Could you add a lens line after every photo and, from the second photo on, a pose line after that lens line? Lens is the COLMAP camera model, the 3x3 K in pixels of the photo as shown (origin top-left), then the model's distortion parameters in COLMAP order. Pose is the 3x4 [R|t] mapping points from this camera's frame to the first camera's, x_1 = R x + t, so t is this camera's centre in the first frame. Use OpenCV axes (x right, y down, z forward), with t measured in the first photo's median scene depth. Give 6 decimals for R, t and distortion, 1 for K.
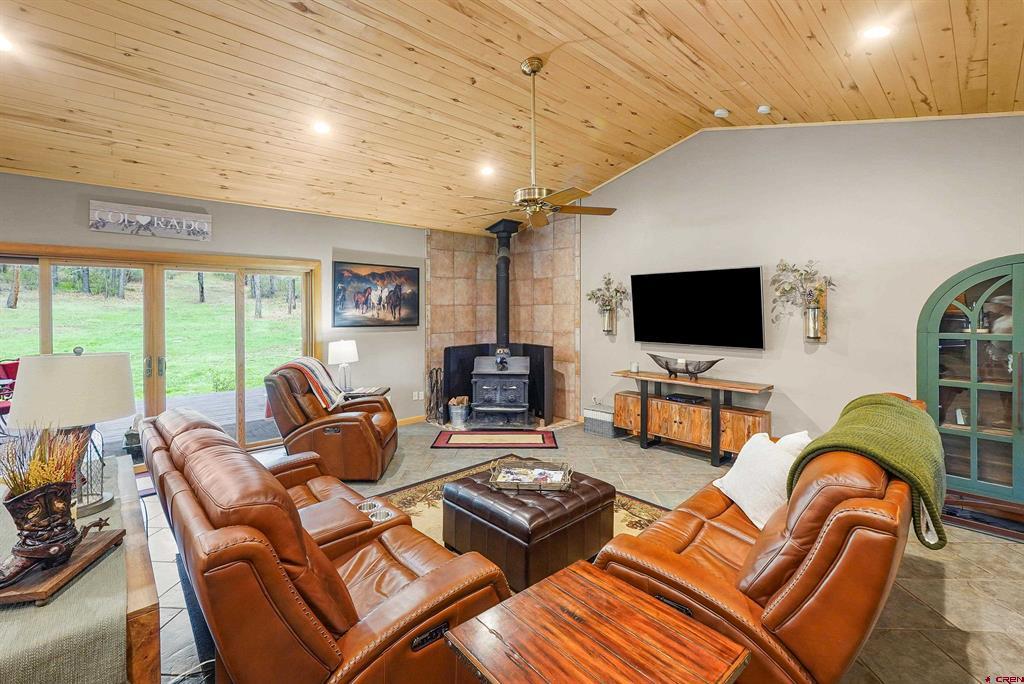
lens RADIAL K [[444.1, 0, 499.3], [0, 444.1, 315.2], [0, 0, 1]] dist [-0.014948, 0.002174]
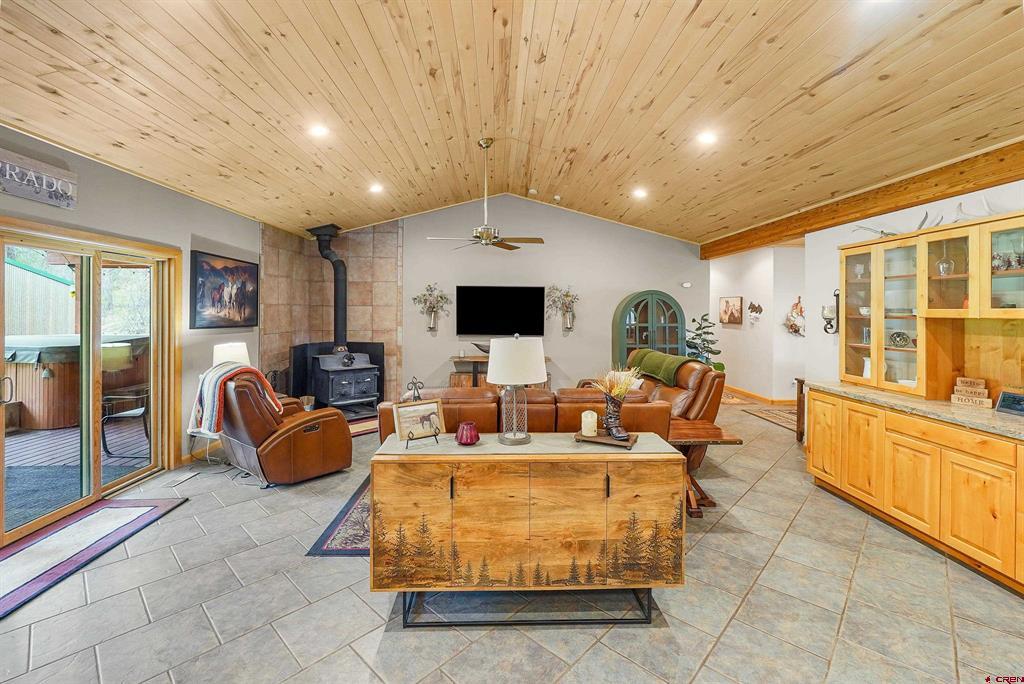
lens RADIAL K [[444.1, 0, 507.6], [0, 444.1, 313.2], [0, 0, 1]] dist [-0.014948, 0.002174]
pose [[0.651419, 0.006532, 0.758690, -0.575101], [-0.000478, 0.999966, -0.008199, 0.003696], [-0.758718, 0.004978, 0.651400, 0.003264]]
